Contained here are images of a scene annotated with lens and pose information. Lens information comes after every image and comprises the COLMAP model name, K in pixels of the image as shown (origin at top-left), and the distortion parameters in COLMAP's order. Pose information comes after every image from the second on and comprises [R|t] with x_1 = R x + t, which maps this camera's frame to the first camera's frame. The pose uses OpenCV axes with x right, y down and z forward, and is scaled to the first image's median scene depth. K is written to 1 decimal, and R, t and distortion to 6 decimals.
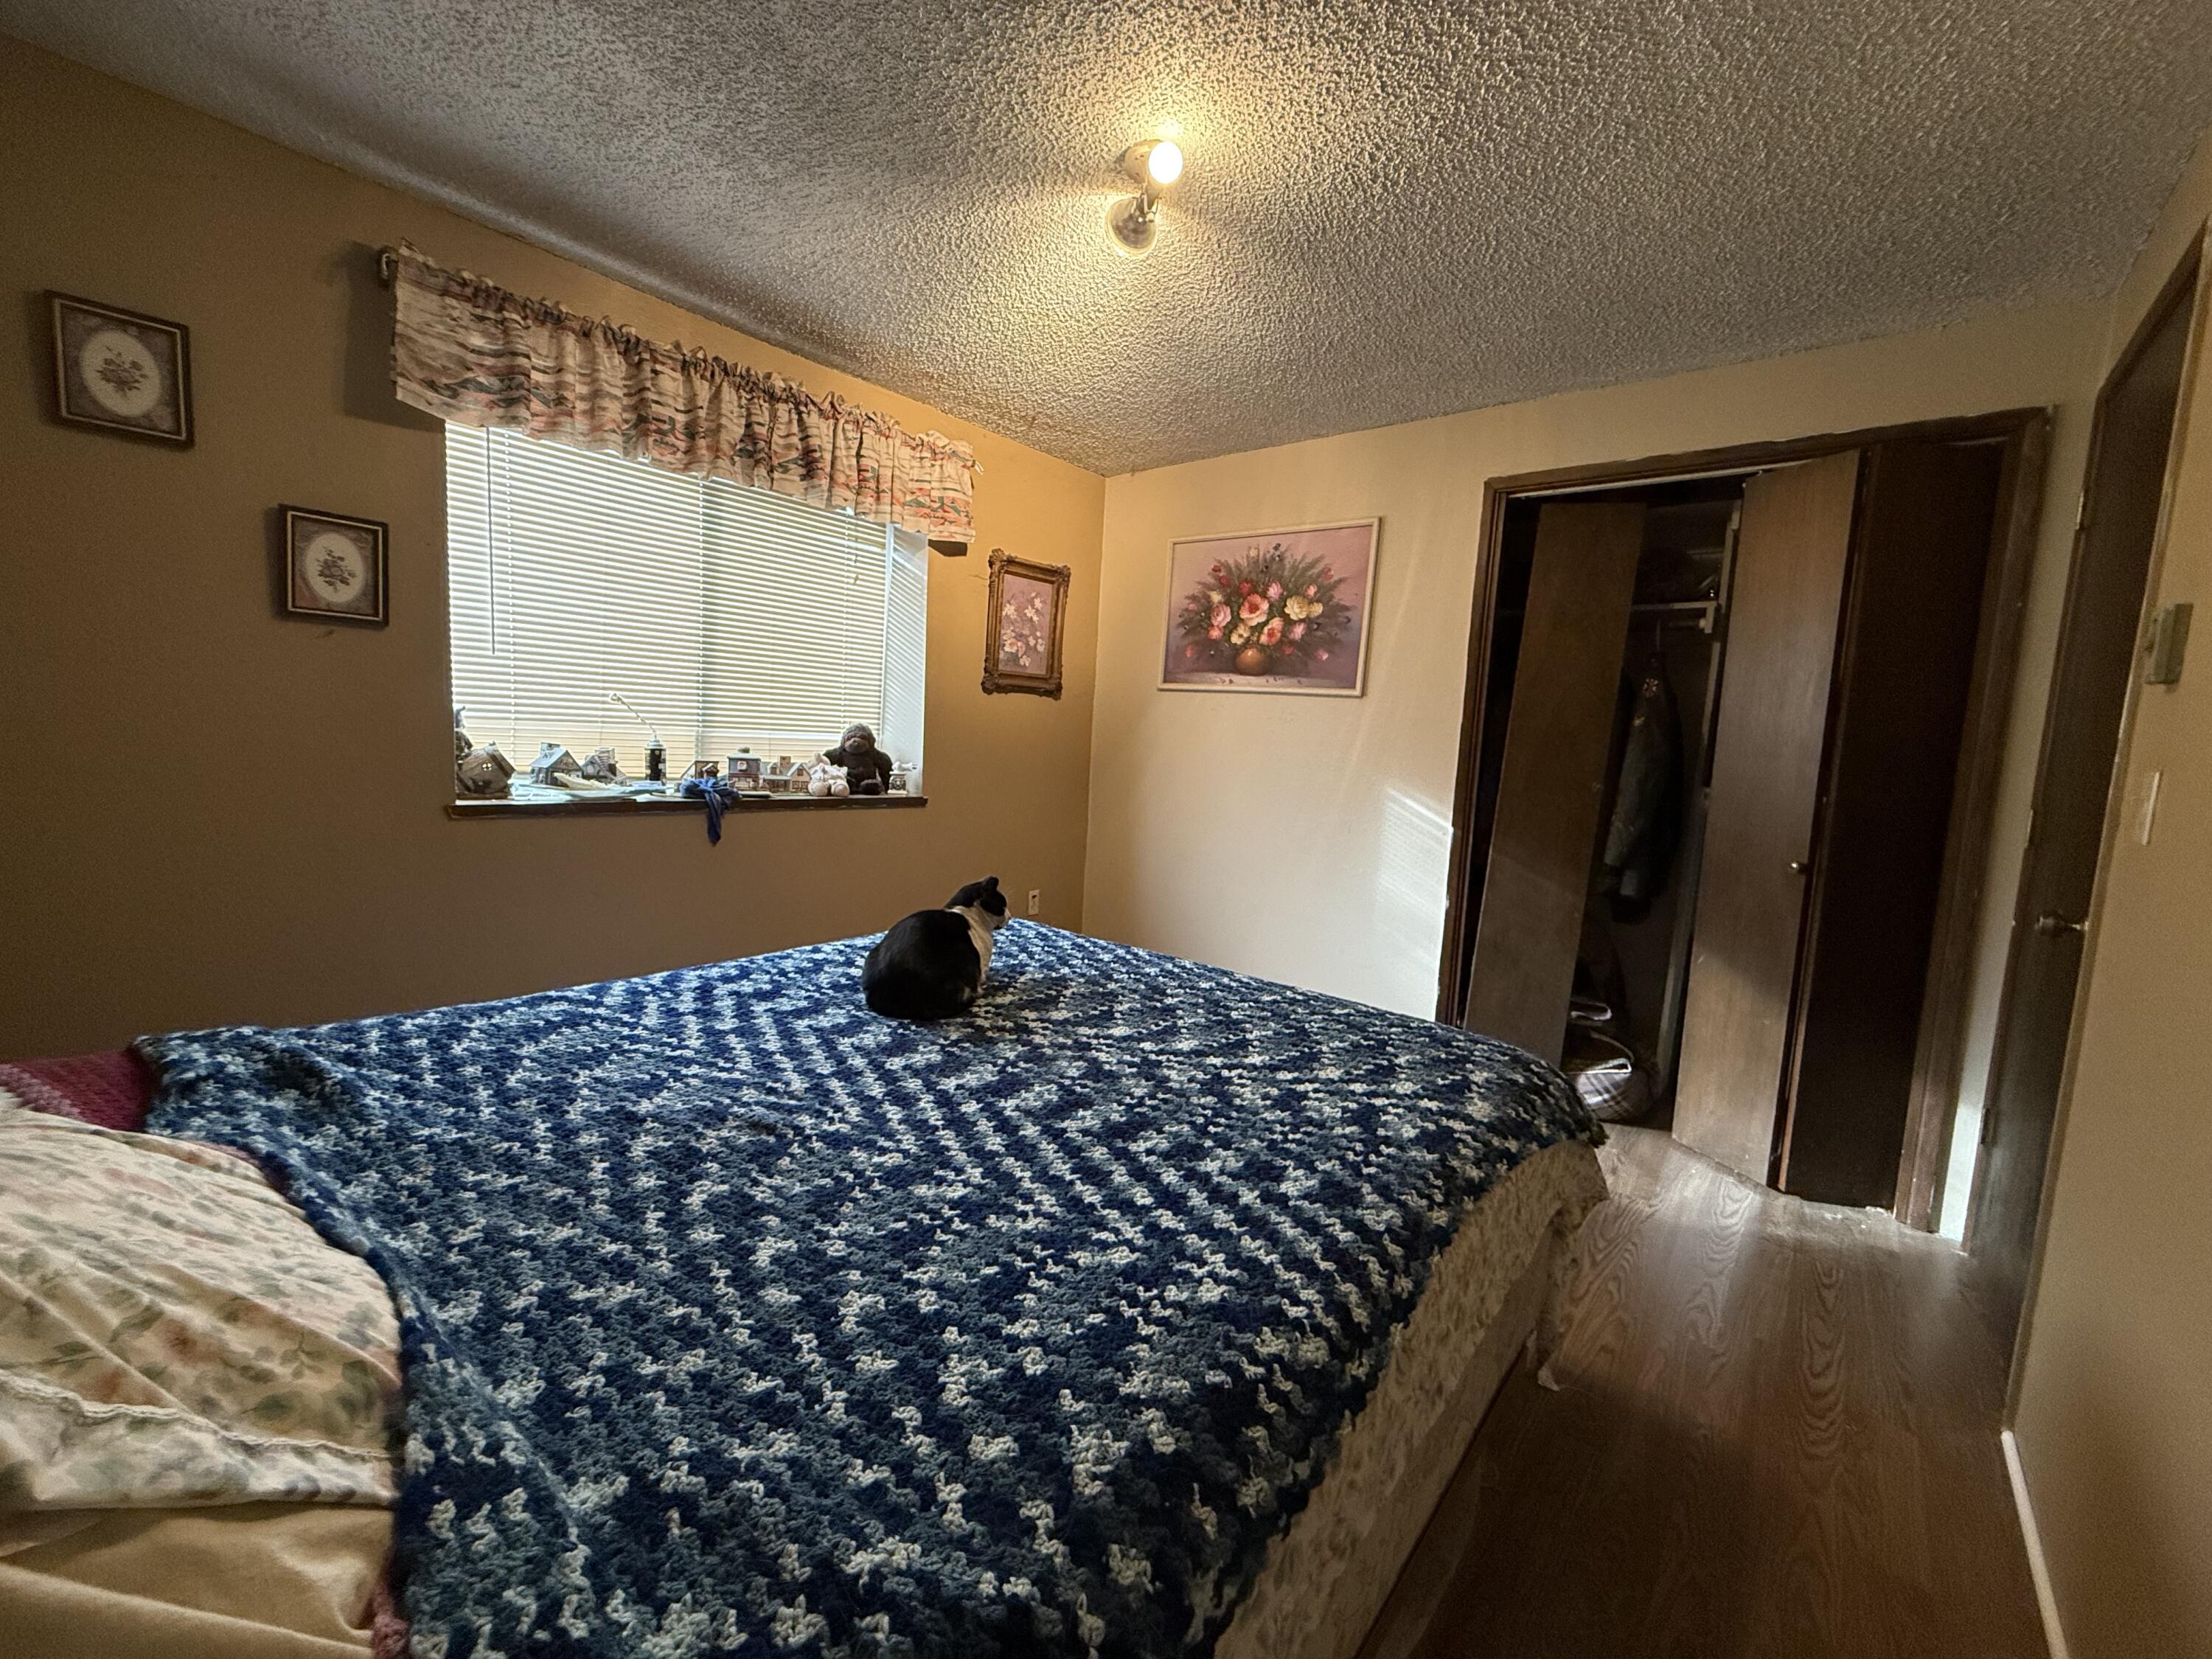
lens RADIAL K [[878.2, 0, 1104.6], [0, 878.2, 818.2], [0, 0, 1]] dist [-0.001978, 0.000103]
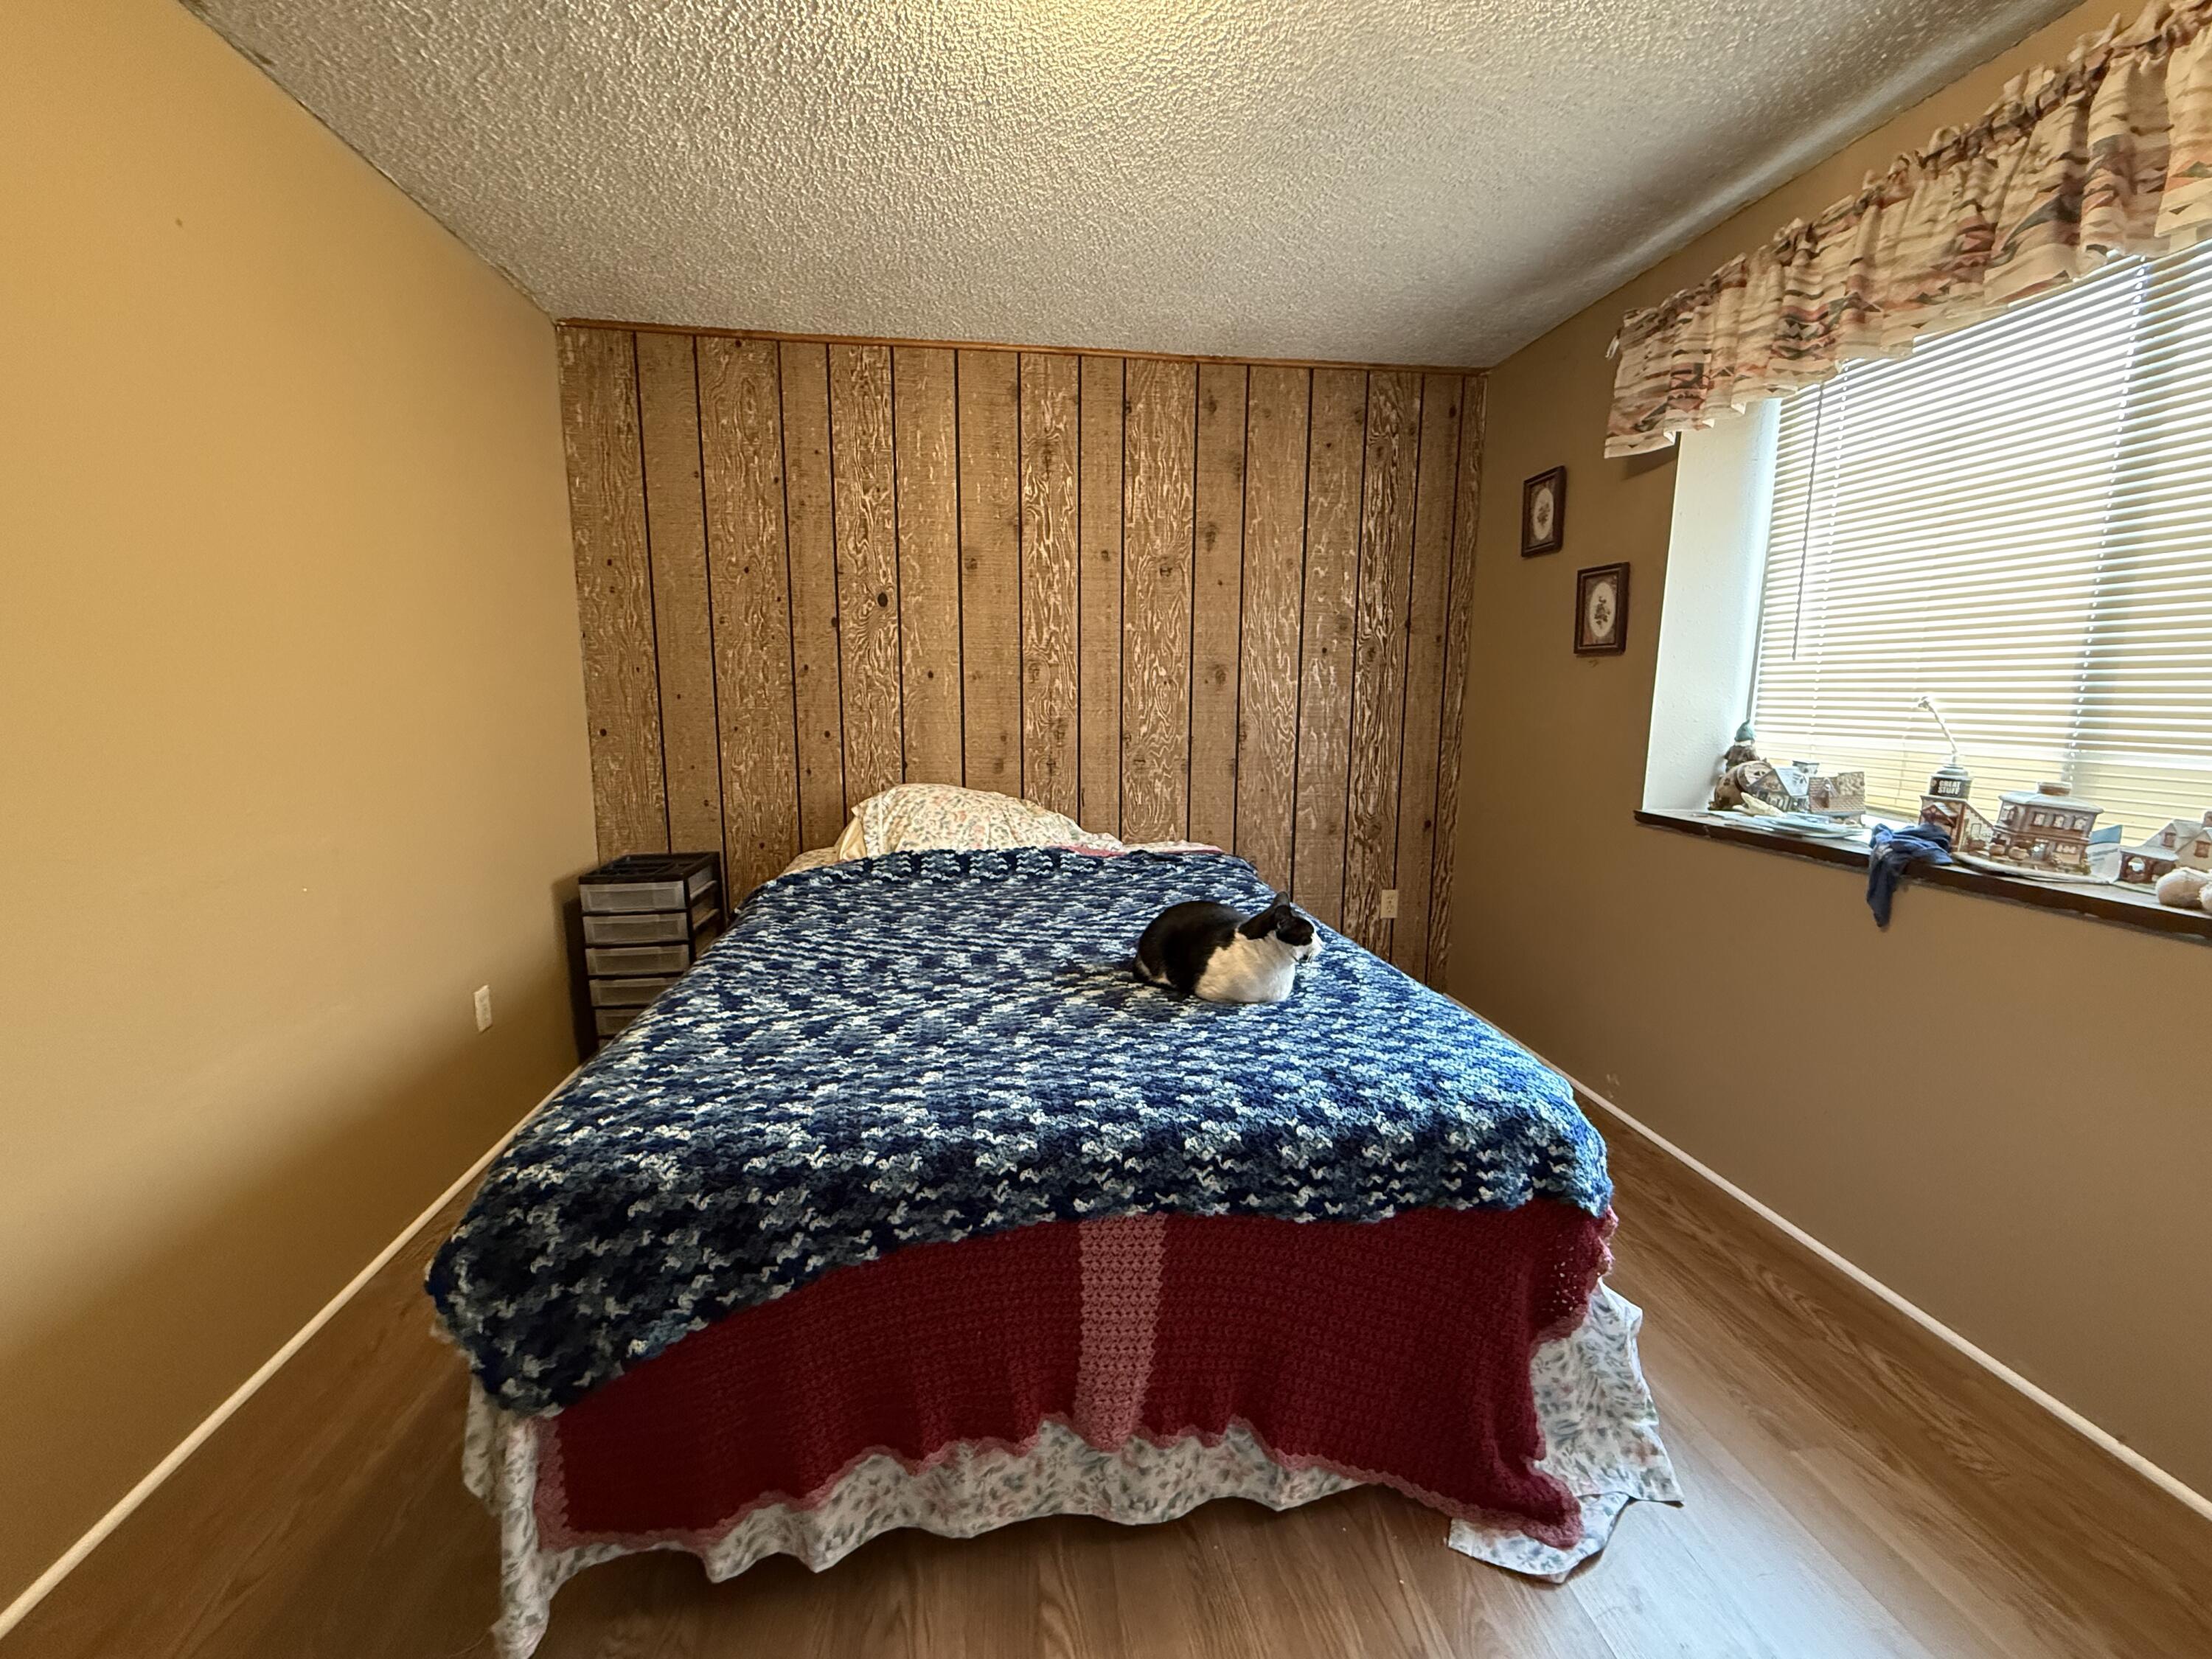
lens RADIAL K [[878.2, 0, 1103.1], [0, 878.2, 824.0], [0, 0, 1]] dist [-0.001978, 0.000103]
pose [[-0.661558, 0.053066, -0.748014, 0.628188], [-0.113599, 0.978889, 0.169914, -0.136778], [0.741240, 0.197382, -0.641563, 1.543910]]
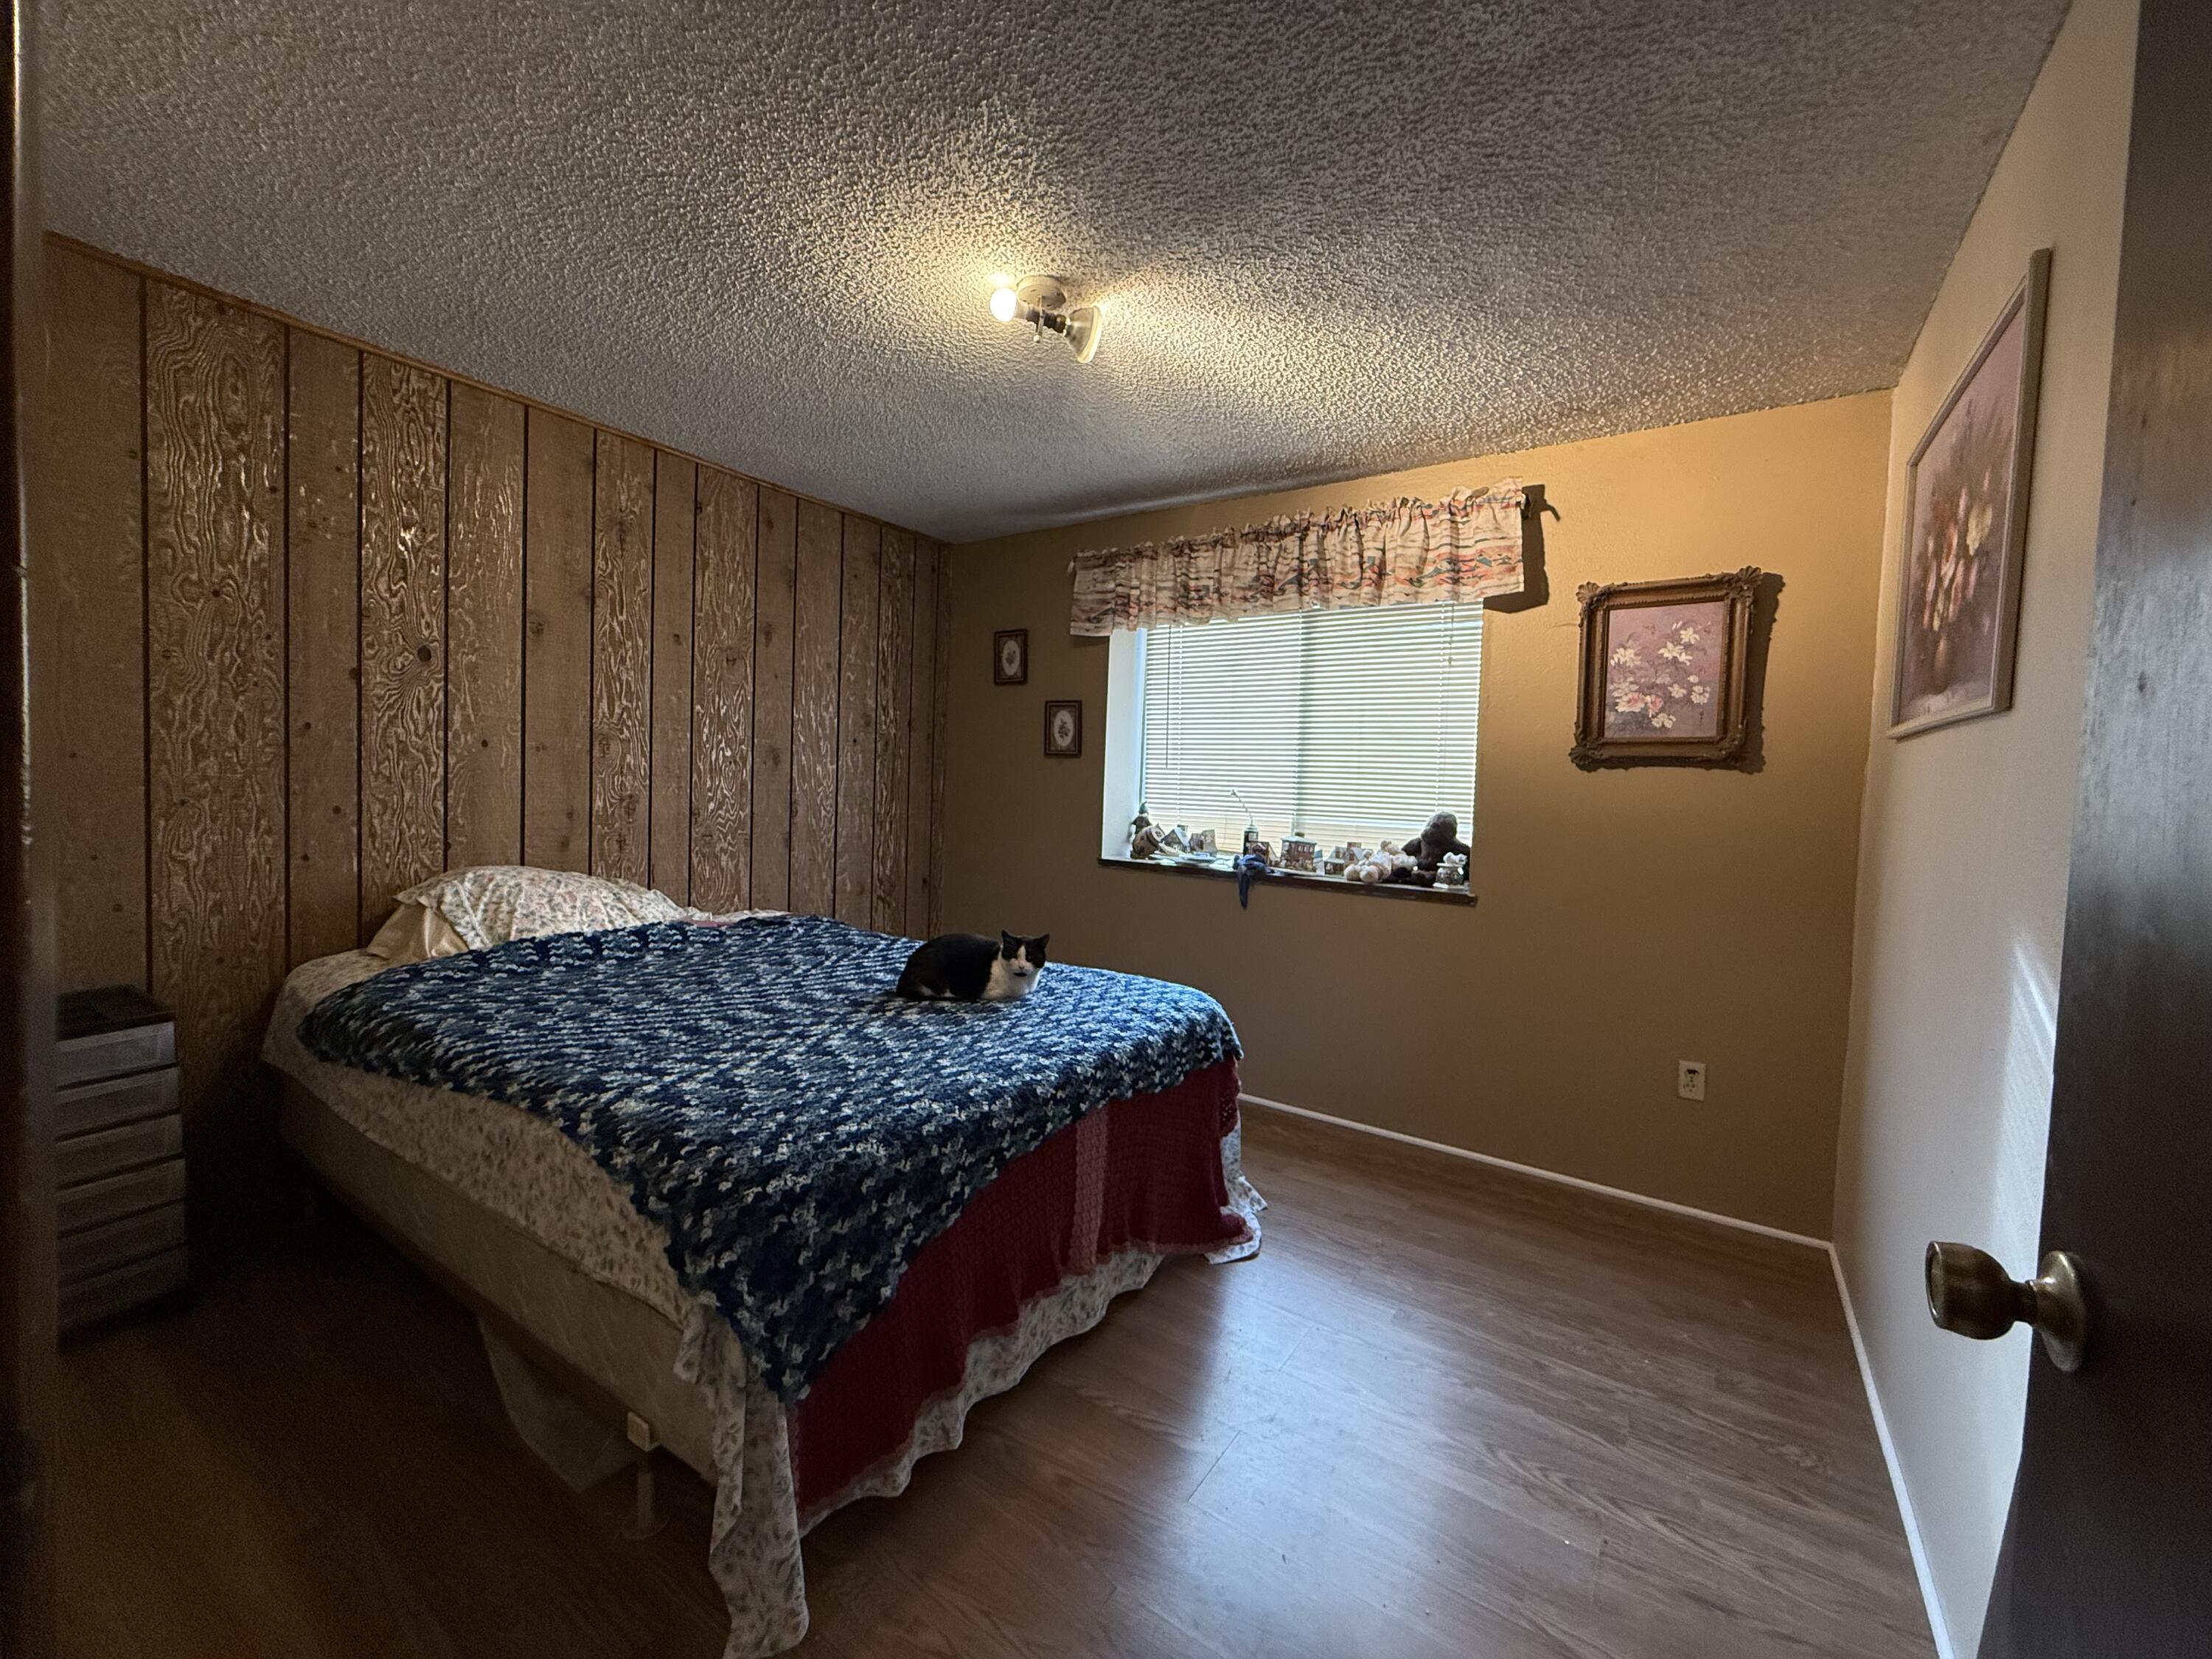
lens RADIAL K [[878.2, 0, 1102.9], [0, 878.2, 819.1], [0, 0, 1]] dist [-0.001978, 0.000103]
pose [[0.108901, -0.016860, -0.993910, 1.176279], [-0.125200, 0.991661, -0.030540, -0.050225], [0.986137, 0.127764, 0.105882, 1.049038]]
